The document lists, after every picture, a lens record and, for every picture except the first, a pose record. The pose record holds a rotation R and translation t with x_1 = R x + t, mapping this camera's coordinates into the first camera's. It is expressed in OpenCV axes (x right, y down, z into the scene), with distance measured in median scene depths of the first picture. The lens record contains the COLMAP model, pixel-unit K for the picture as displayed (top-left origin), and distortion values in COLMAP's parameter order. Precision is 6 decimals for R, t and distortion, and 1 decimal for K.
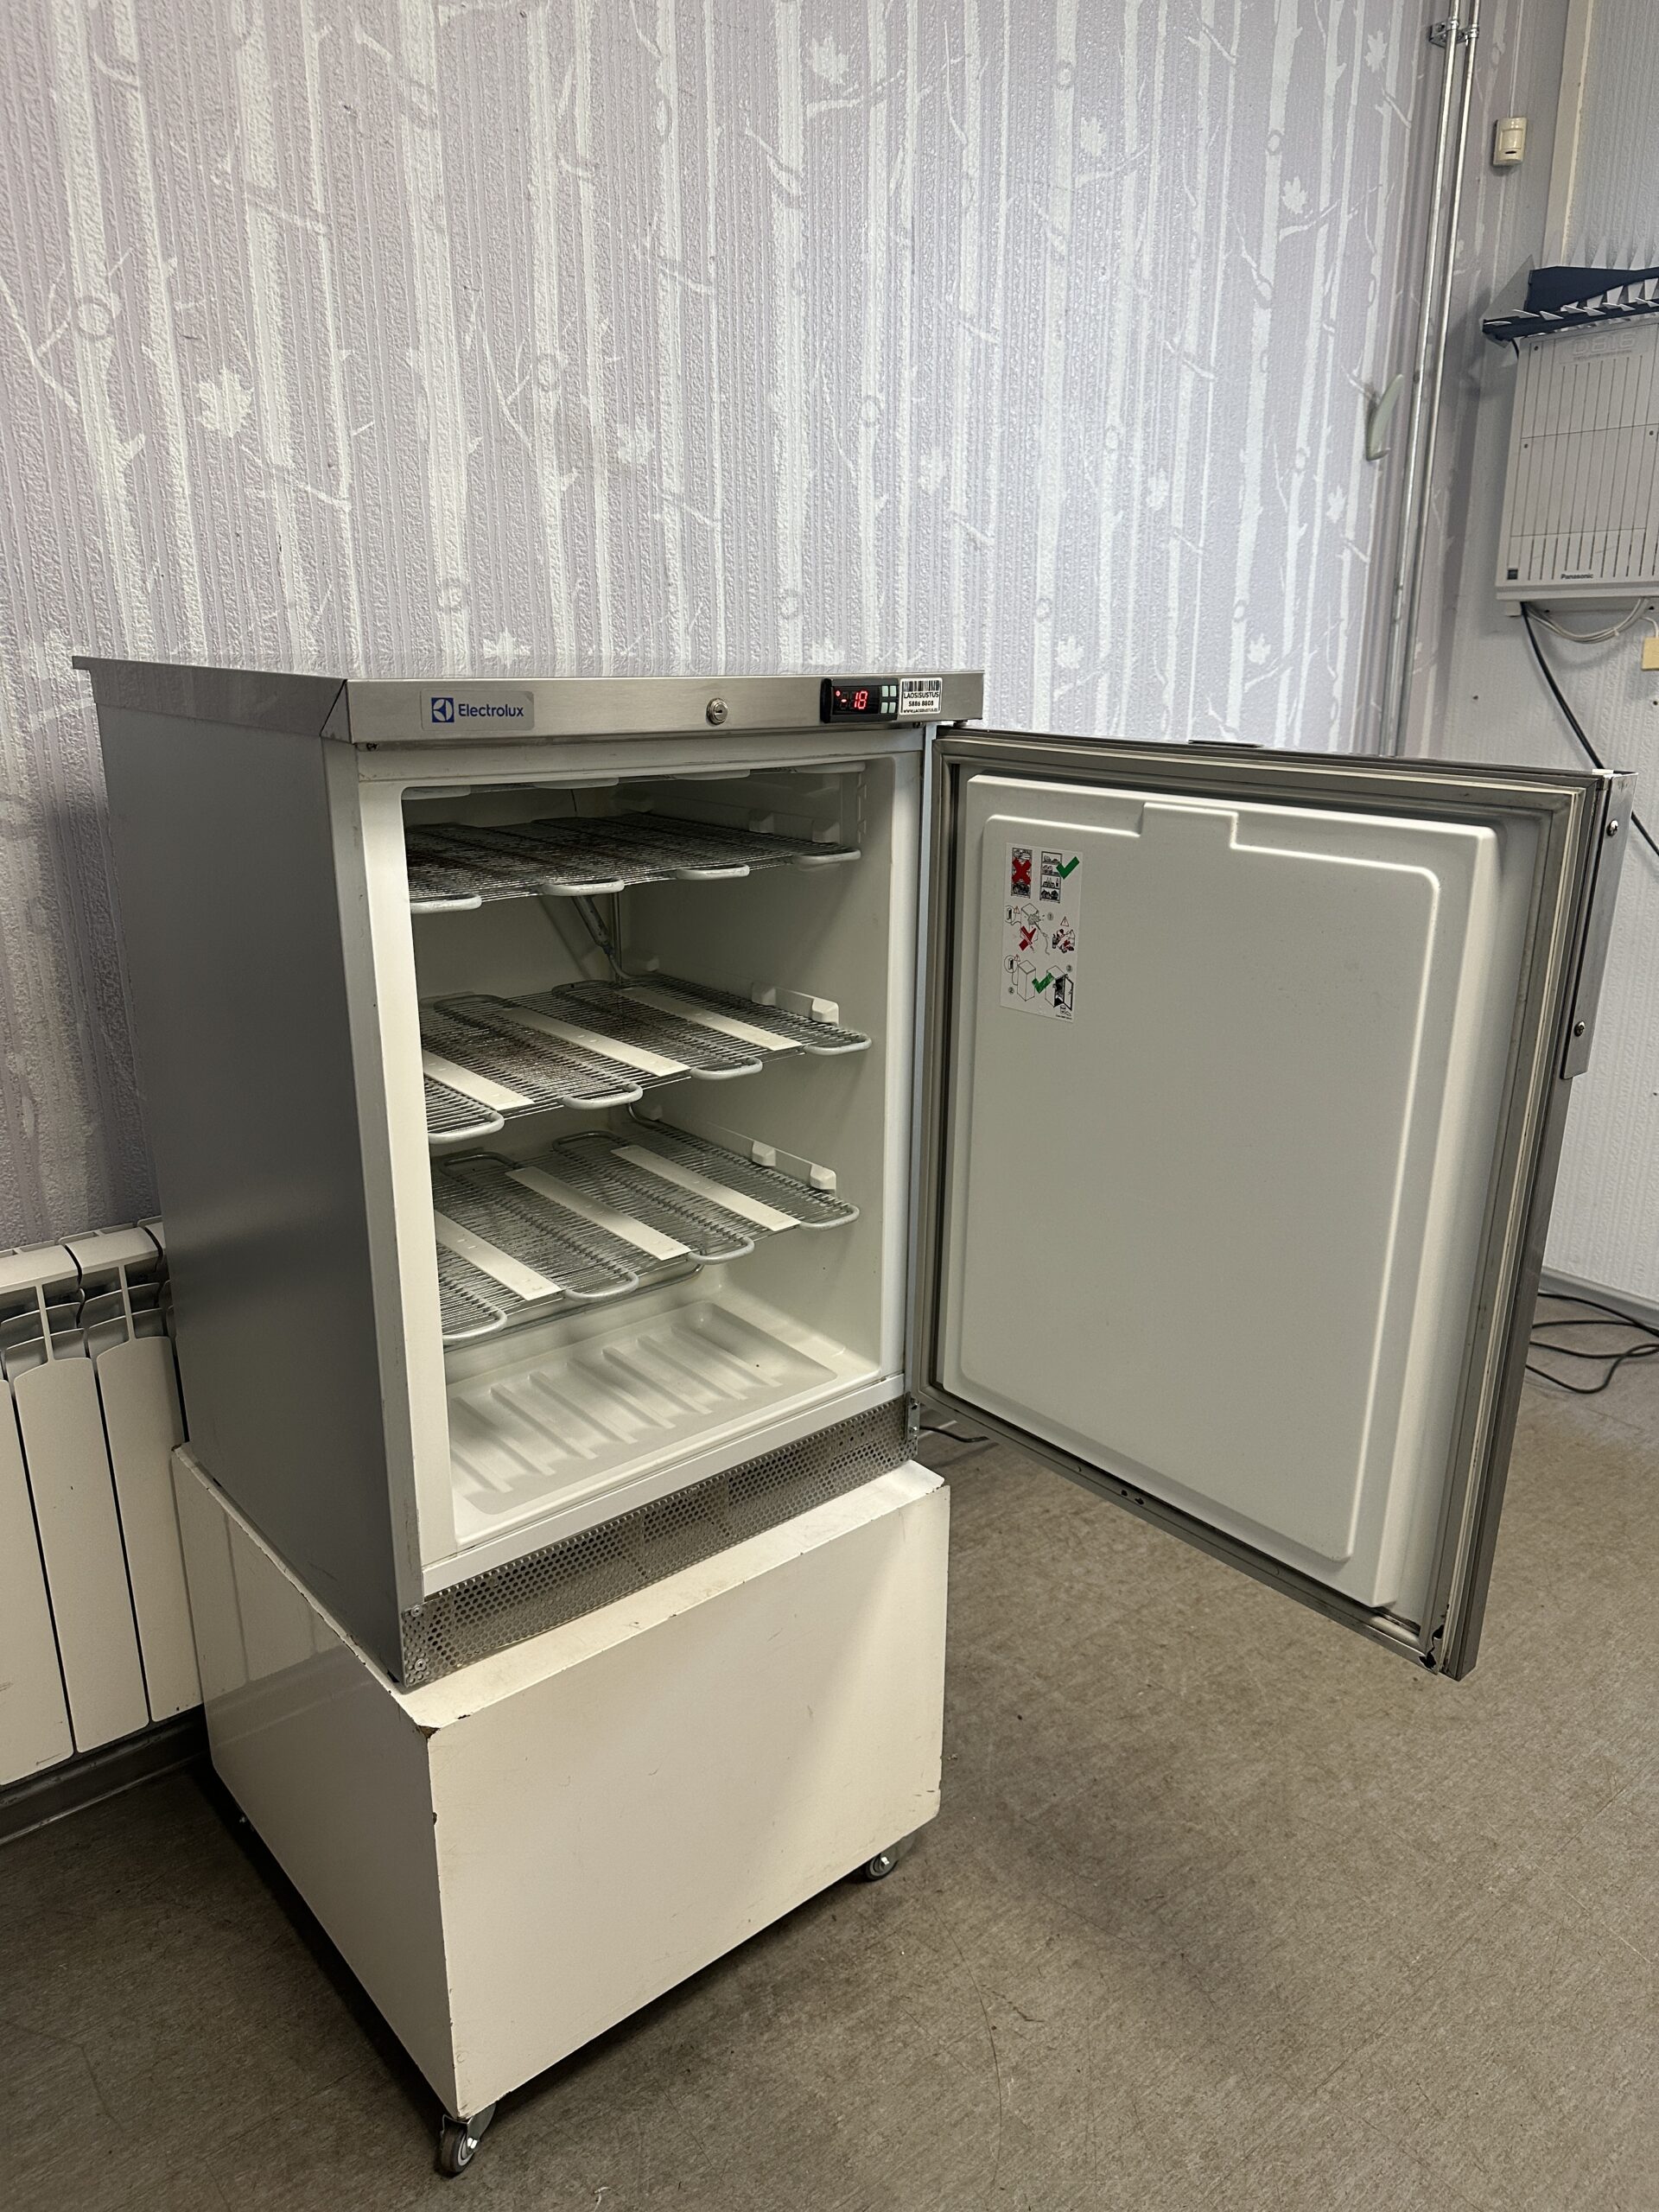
lens RADIAL K [[1581.1, 0, 836.1], [0, 1581.1, 1118.7], [0, 0, 1]] dist [0.001238, -0.009654]
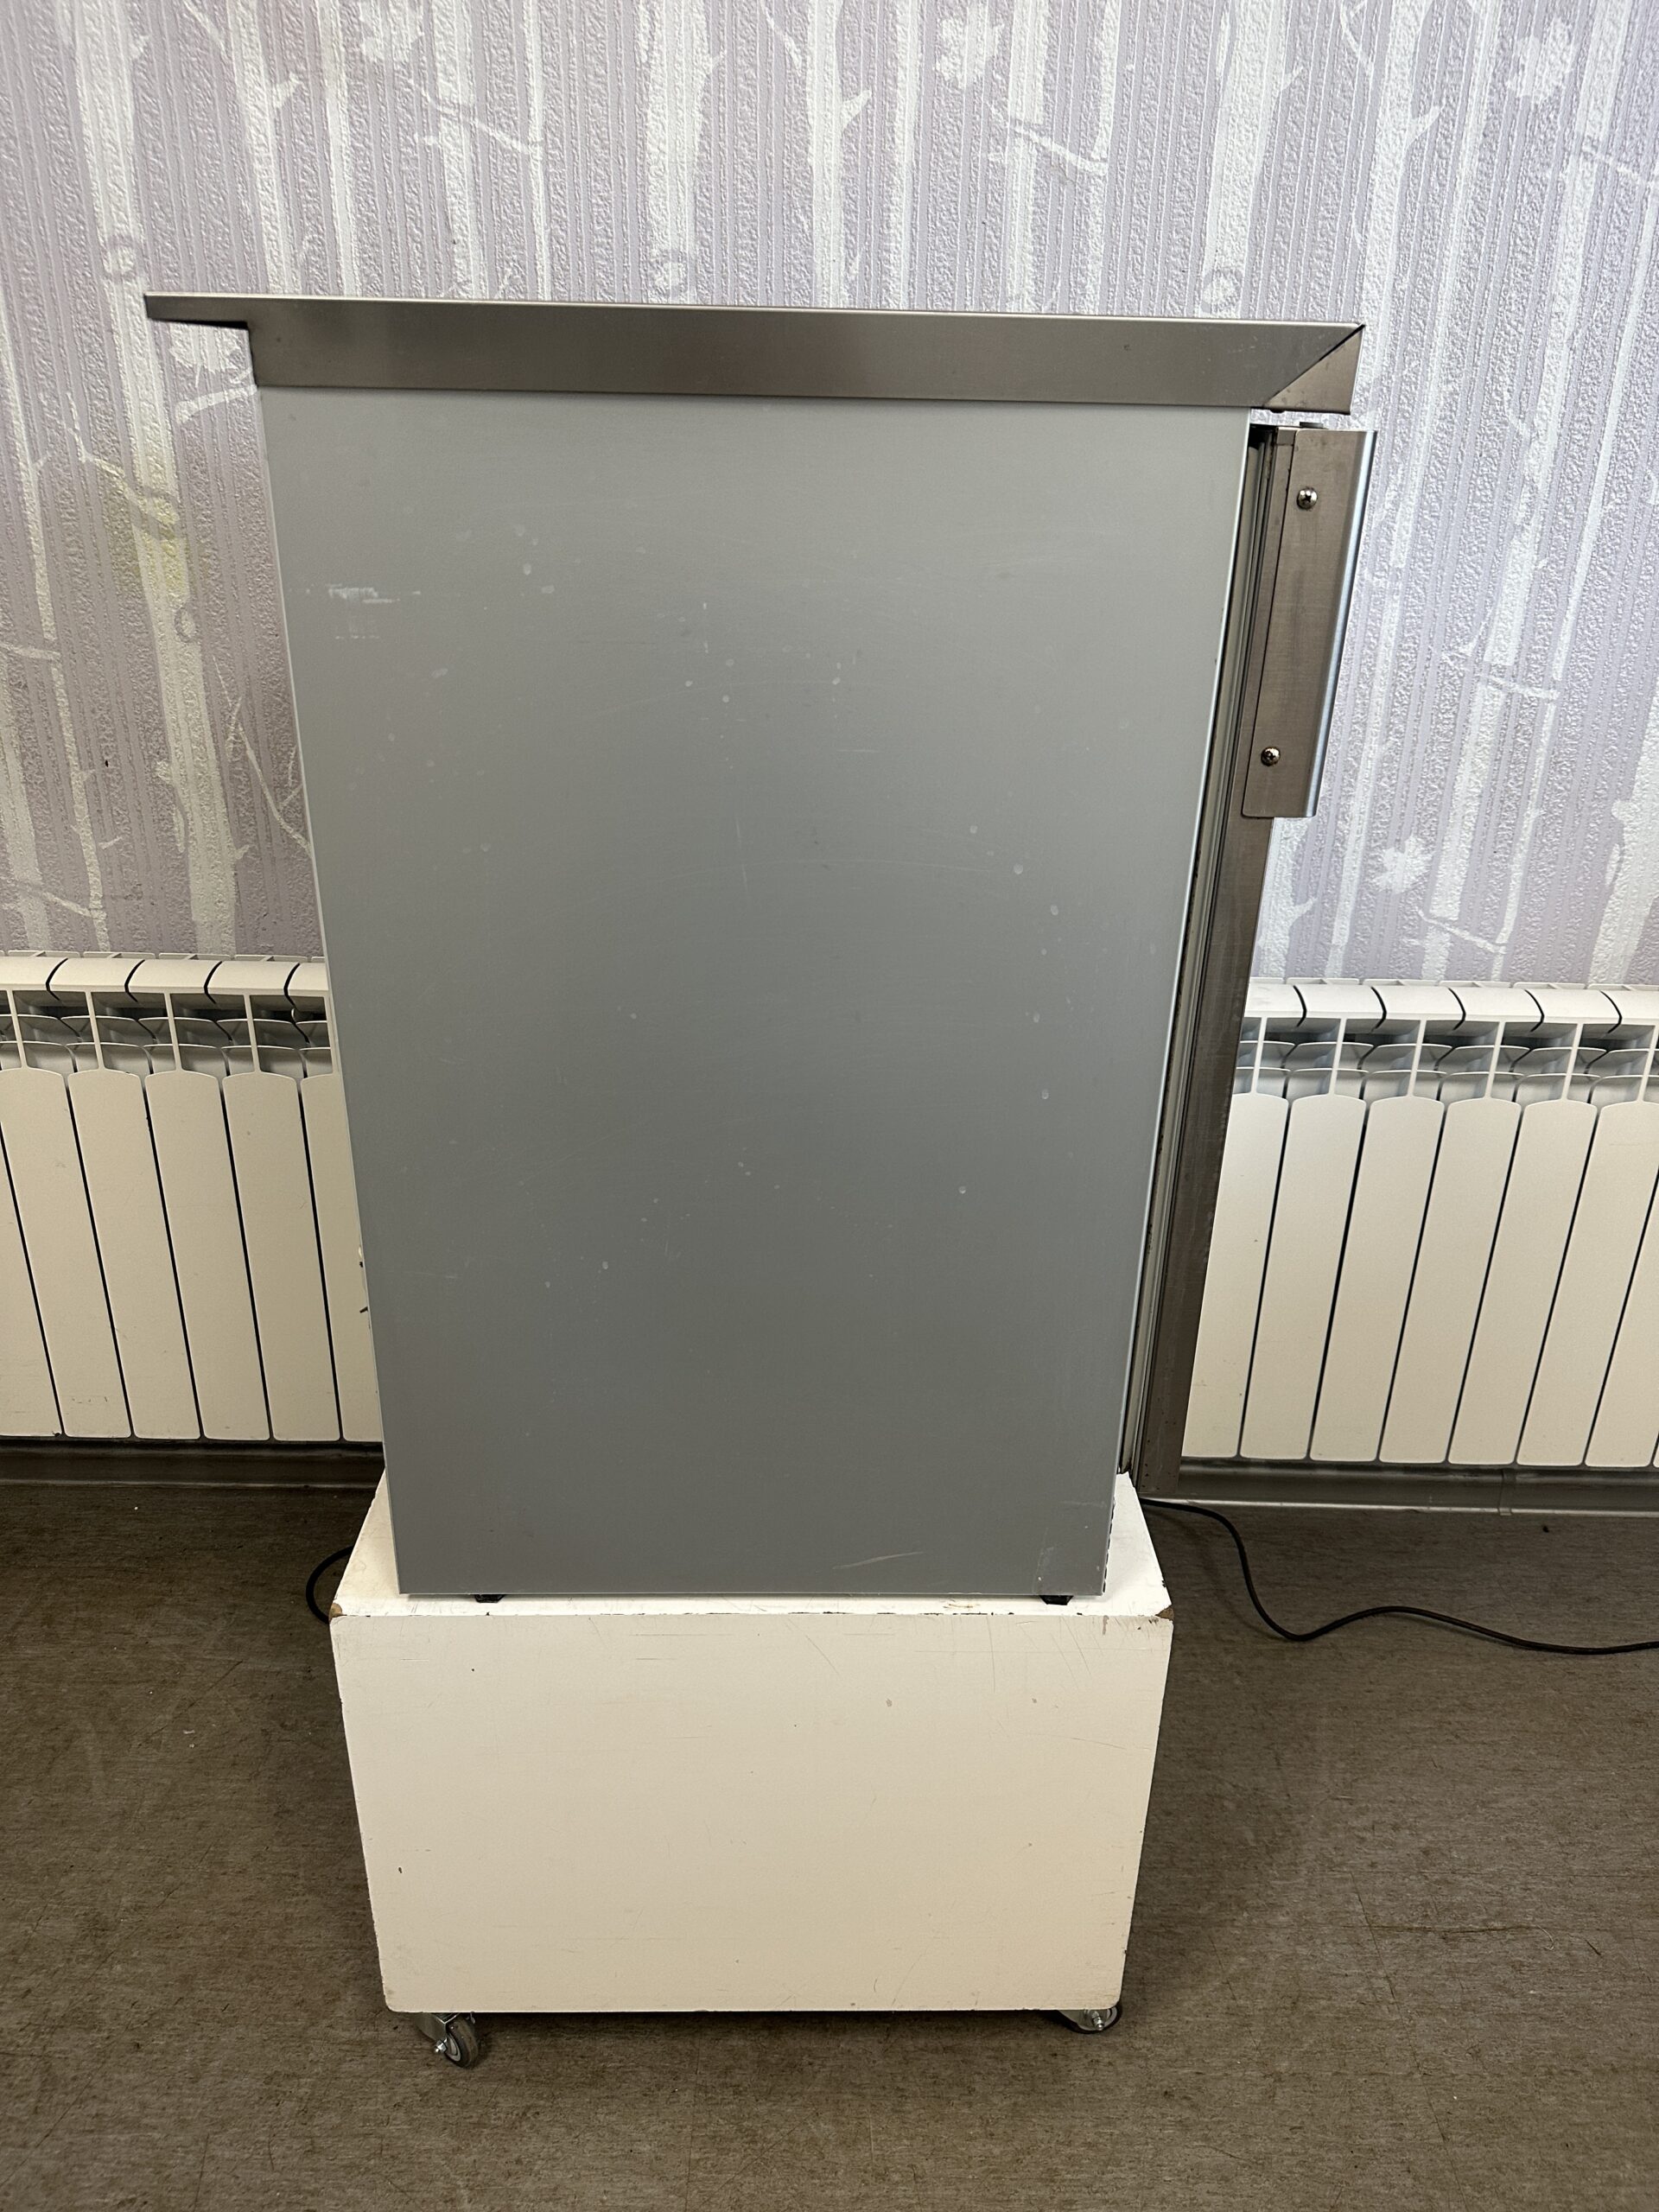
lens RADIAL K [[1581.1, 0, 848.8], [0, 1581.1, 1111.1], [0, 0, 1]] dist [0.001238, -0.009654]
pose [[0.759394, 0.281758, -0.586459, 0.664666], [-0.212423, 0.959343, 0.185843, -0.158430], [0.614978, -0.016551, 0.788371, 0.645268]]
